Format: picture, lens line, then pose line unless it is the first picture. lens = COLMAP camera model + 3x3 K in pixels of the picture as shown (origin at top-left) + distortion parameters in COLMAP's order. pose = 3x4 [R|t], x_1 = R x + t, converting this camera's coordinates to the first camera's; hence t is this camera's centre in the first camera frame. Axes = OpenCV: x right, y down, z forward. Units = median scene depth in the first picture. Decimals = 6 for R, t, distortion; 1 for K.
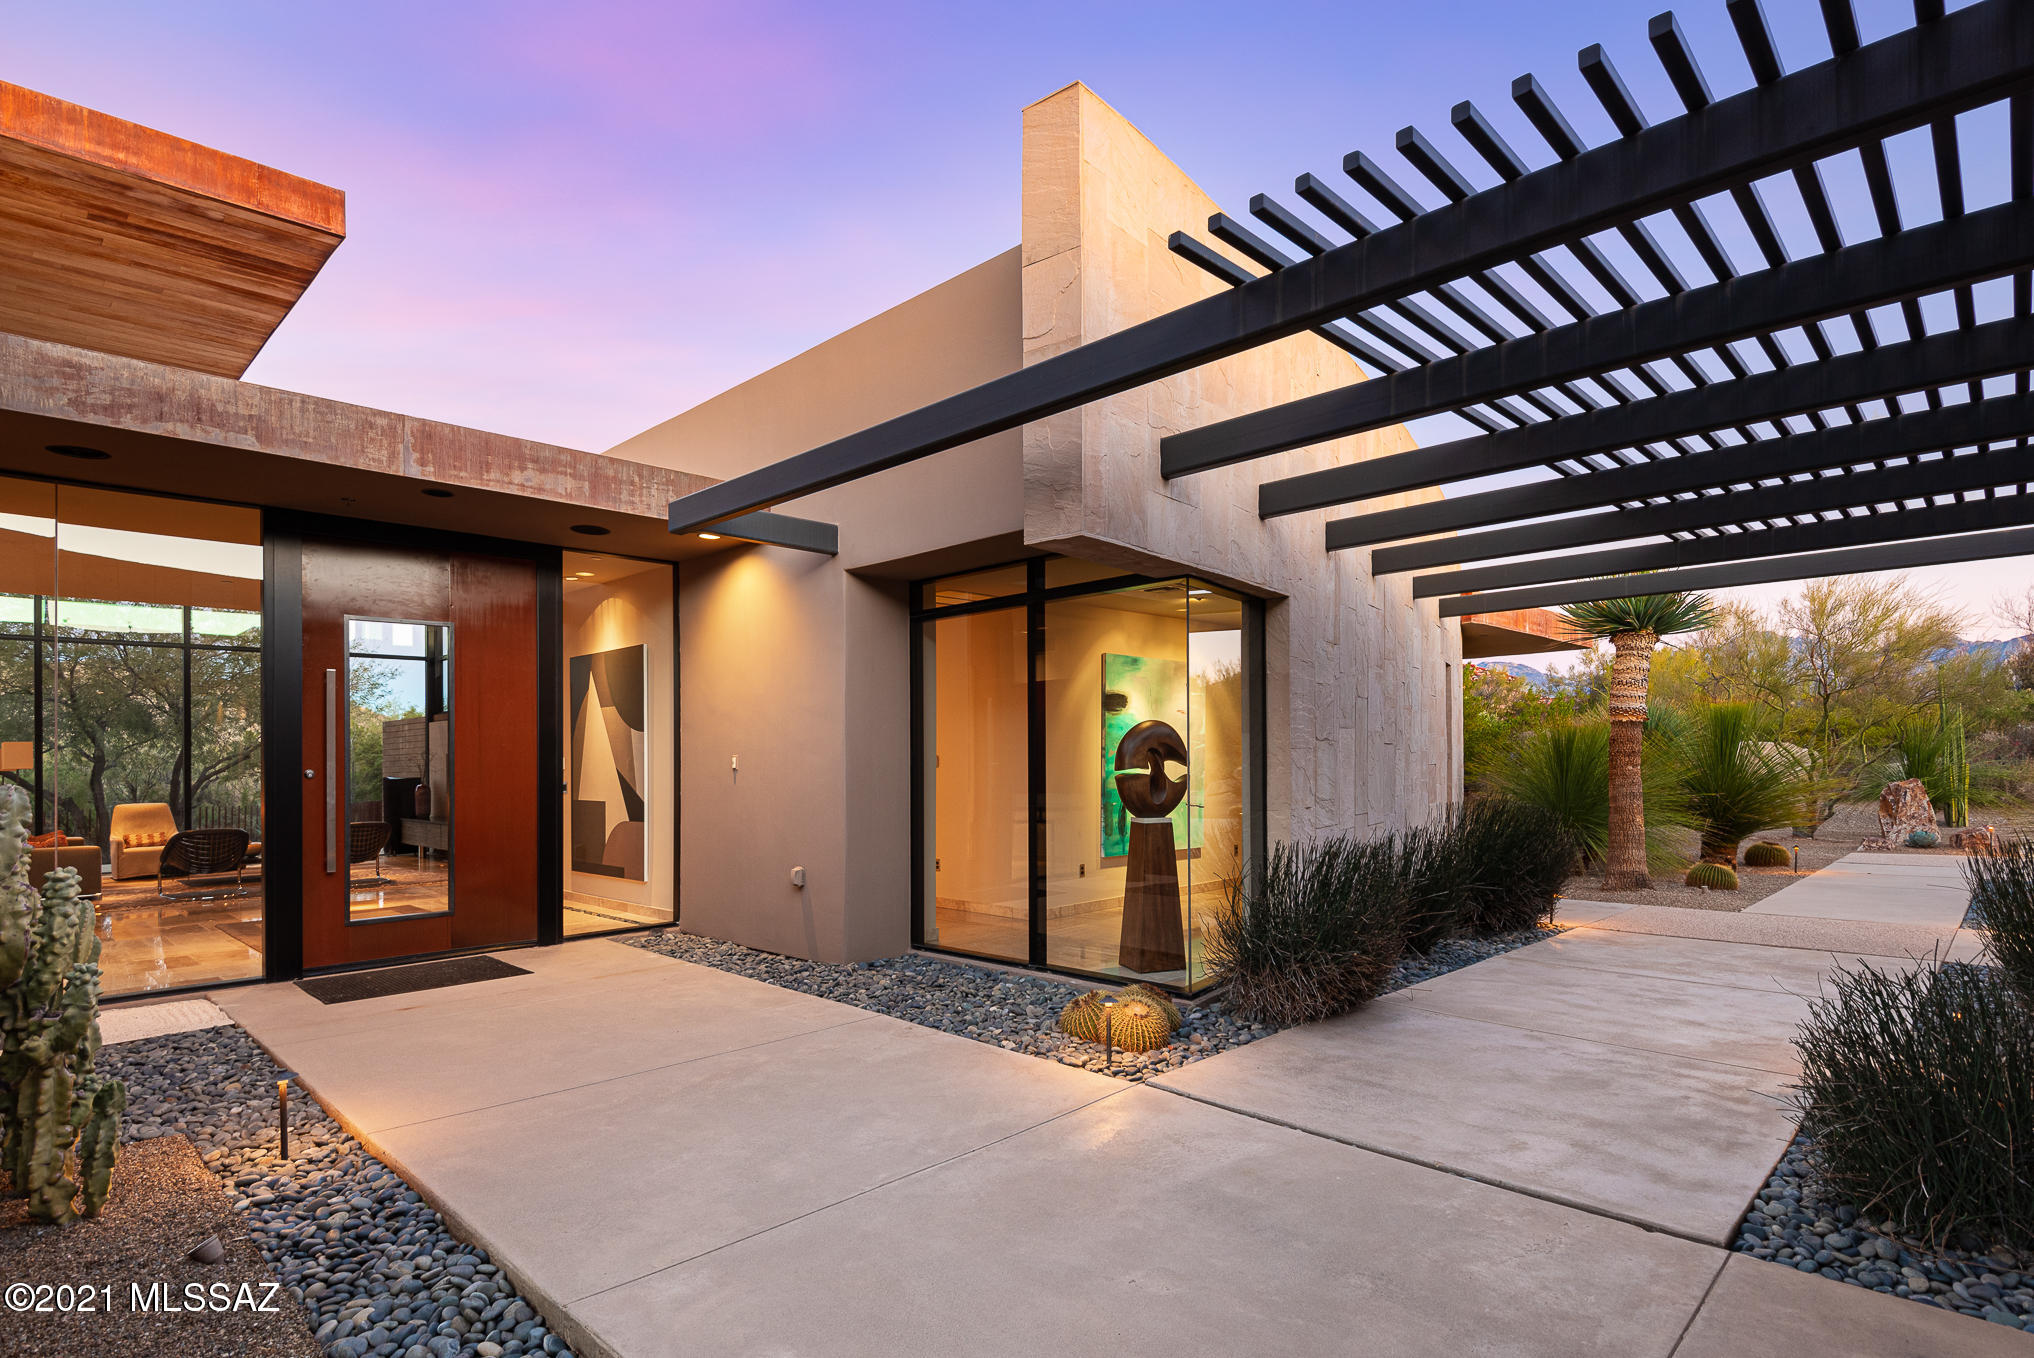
lens RADIAL K [[1054.7, 0, 1025.1], [0, 1054.7, 762.1], [0, 0, 1]] dist [0.006233, 0.000209]
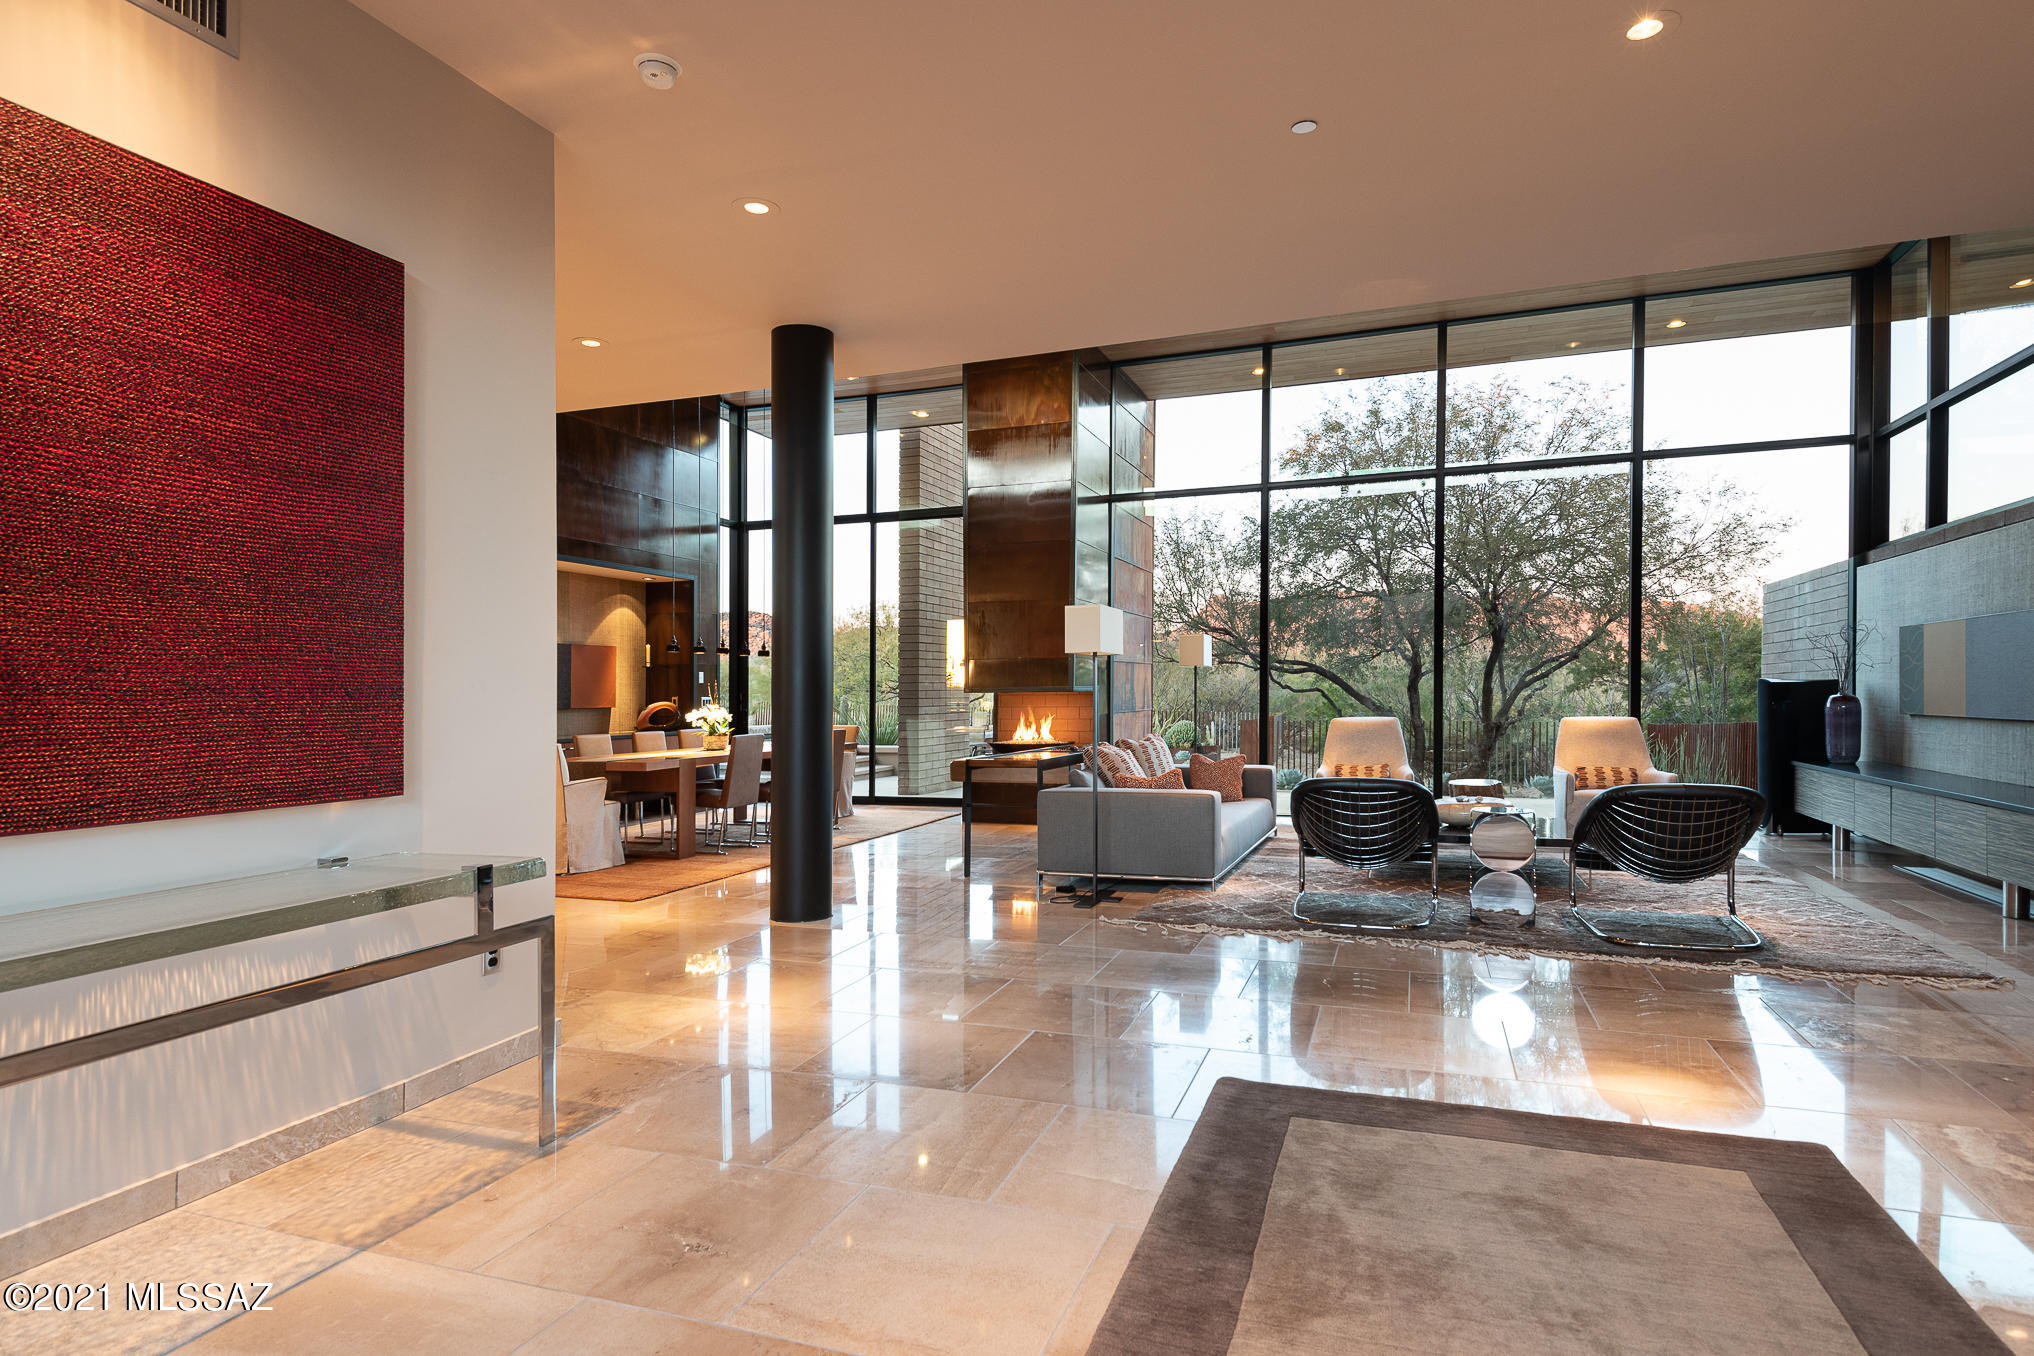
lens RADIAL K [[1104.6, 0, 1013.0], [0, 1104.6, 685.2], [0, 0, 1]] dist [-0.000429, 0.000978]
pose [[0.390277, 0.003228, -0.920692, -0.750899], [0.002457, 0.999987, 0.004548, 0.041543], [0.920694, -0.004037, 0.390264, 1.347306]]
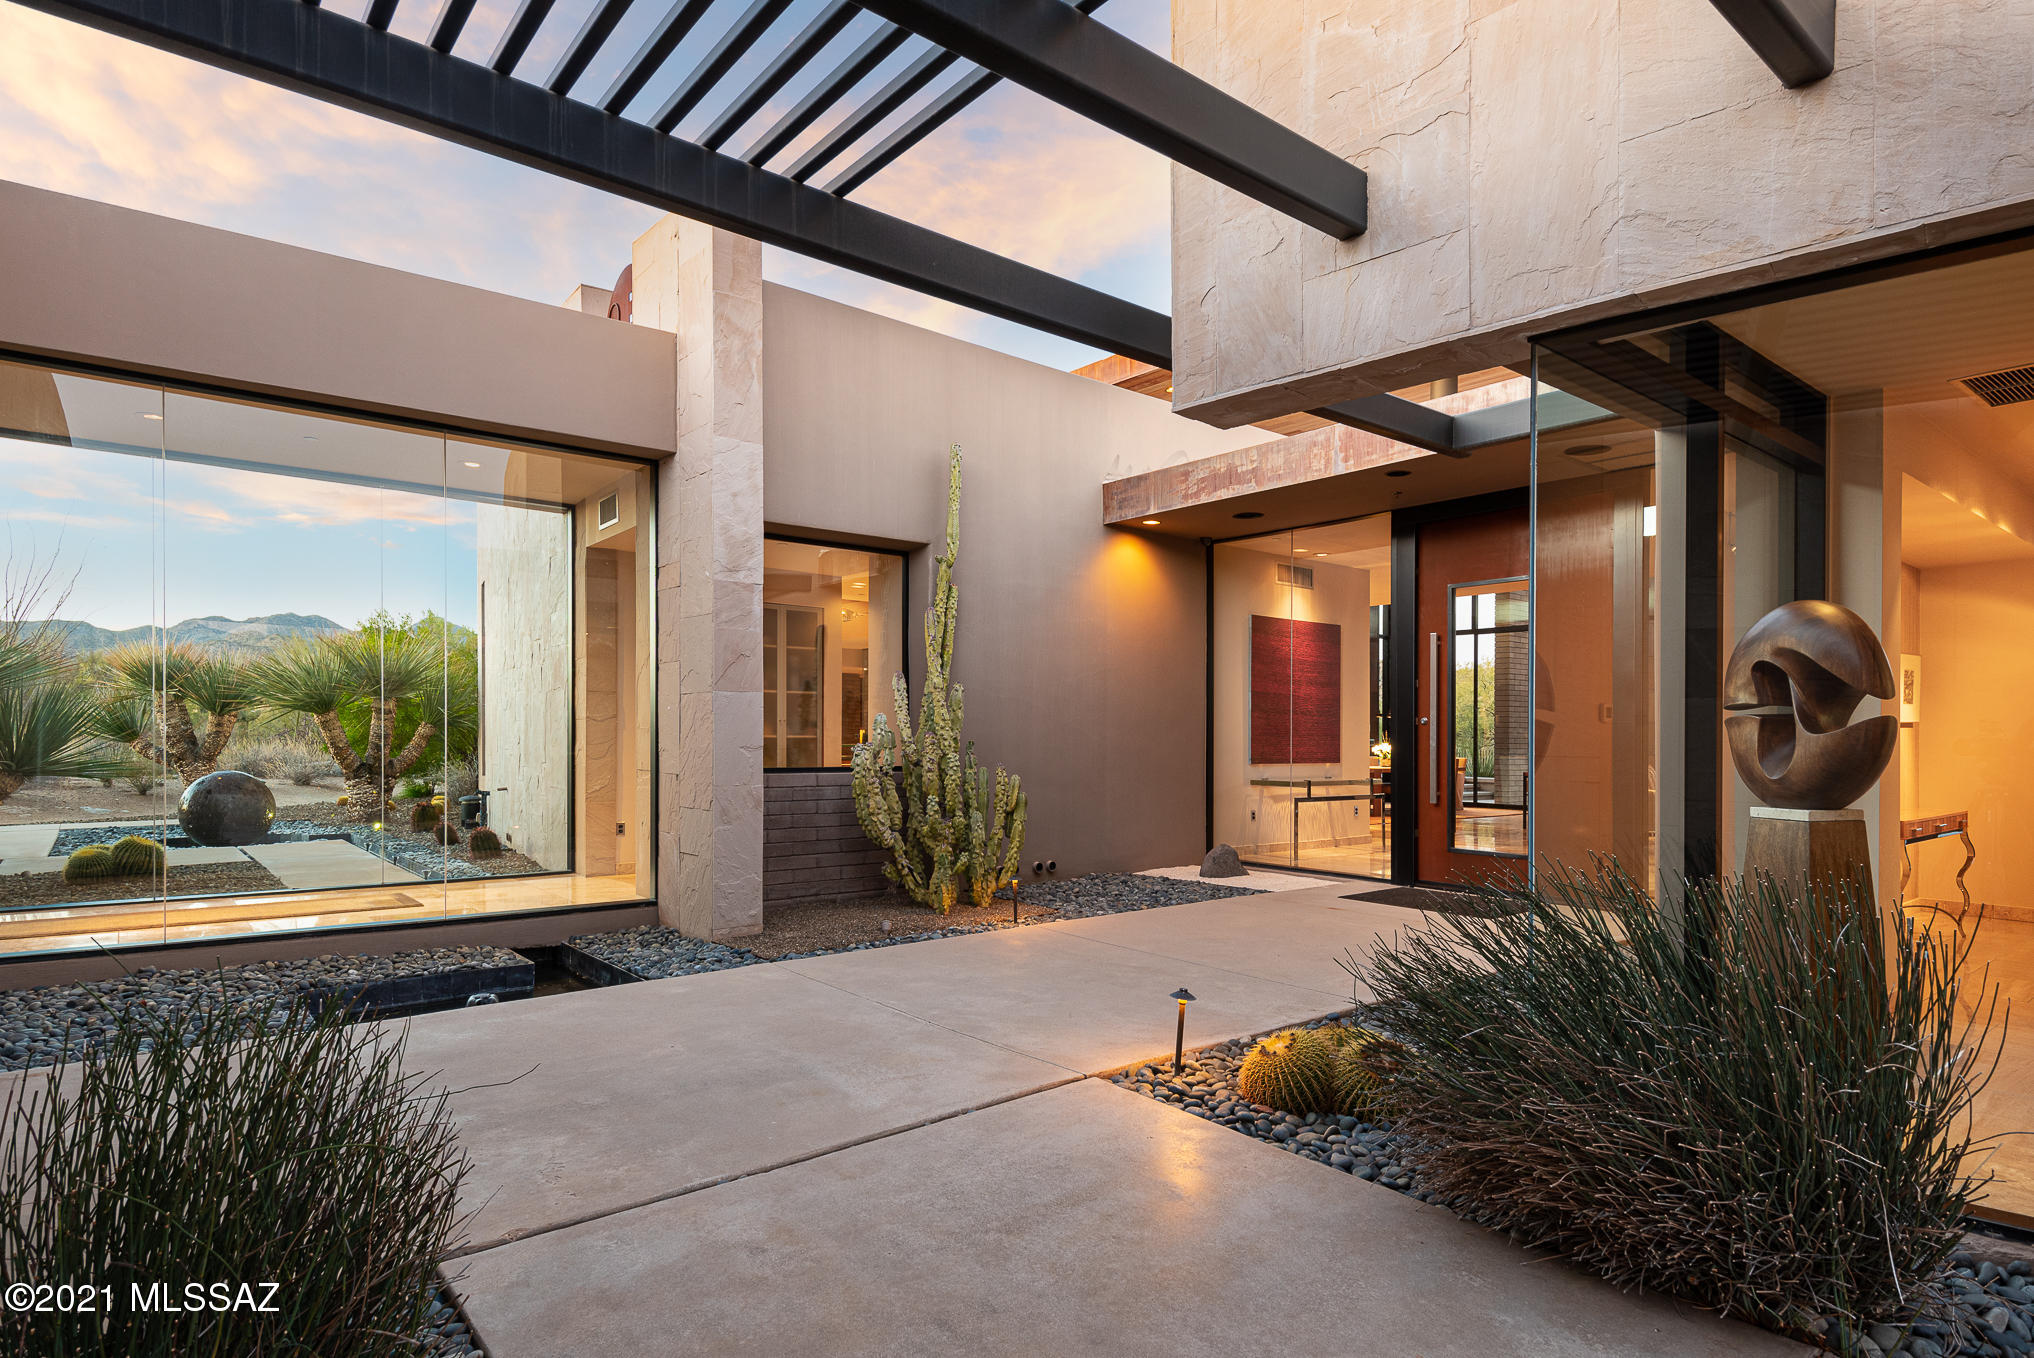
lens RADIAL K [[1104.6, 0, 1016.9], [0, 1104.6, 684.1], [0, 0, 1]] dist [-0.000429, 0.000978]
pose [[-0.120887, -0.034033, -0.992083, 0.857672], [-0.011413, 0.999394, -0.032893, 0.021348], [0.992601, 0.007347, -0.121202, 0.903755]]
